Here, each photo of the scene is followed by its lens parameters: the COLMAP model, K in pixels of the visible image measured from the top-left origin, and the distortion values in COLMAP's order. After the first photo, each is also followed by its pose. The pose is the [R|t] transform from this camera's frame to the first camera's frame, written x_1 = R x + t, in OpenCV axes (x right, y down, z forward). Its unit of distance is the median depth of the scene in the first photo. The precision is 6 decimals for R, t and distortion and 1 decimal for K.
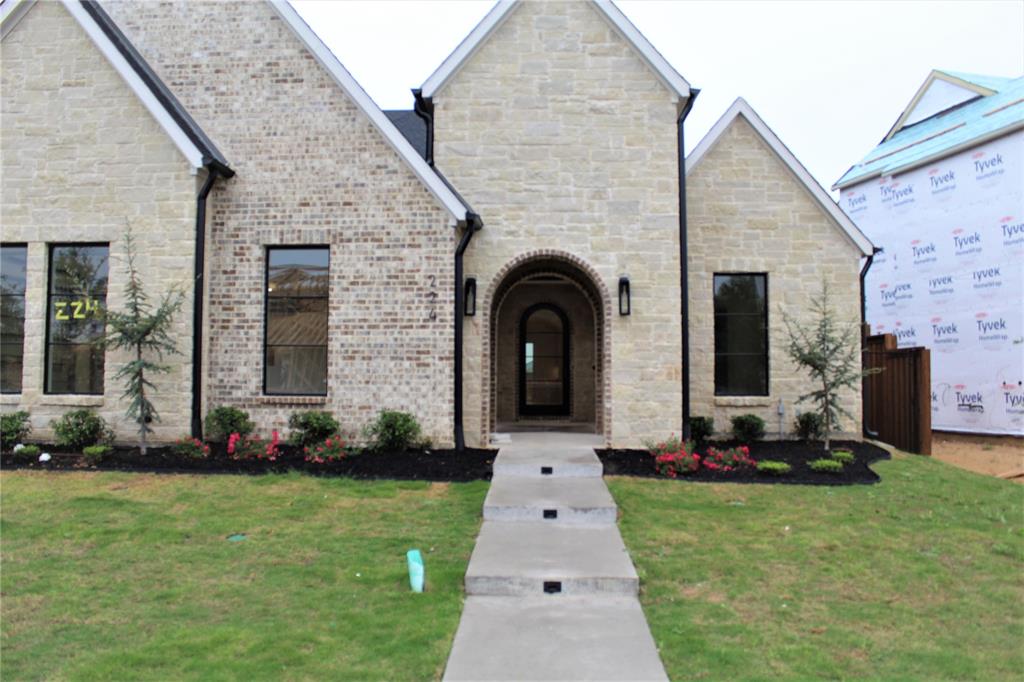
lens RADIAL K [[864.6, 0, 512.0], [0, 864.6, 341.0], [0, 0, 1]] dist [-0.161919, 0.156069]
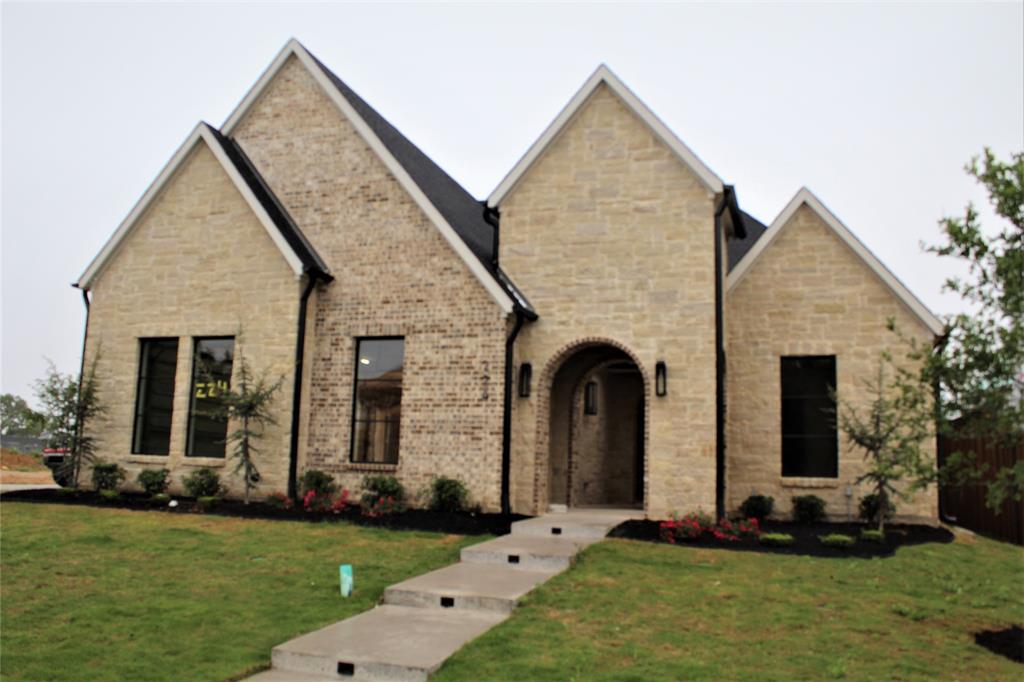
lens RADIAL K [[896.8, 0, 512.0], [0, 896.8, 341.0], [0, 0, 1]] dist [-0.136458, 0.017905]
pose [[0.957673, -0.018325, -0.287276, 0.282693], [-0.014136, 0.993774, -0.110517, 0.029102], [0.287512, 0.109900, 0.951451, -0.130182]]
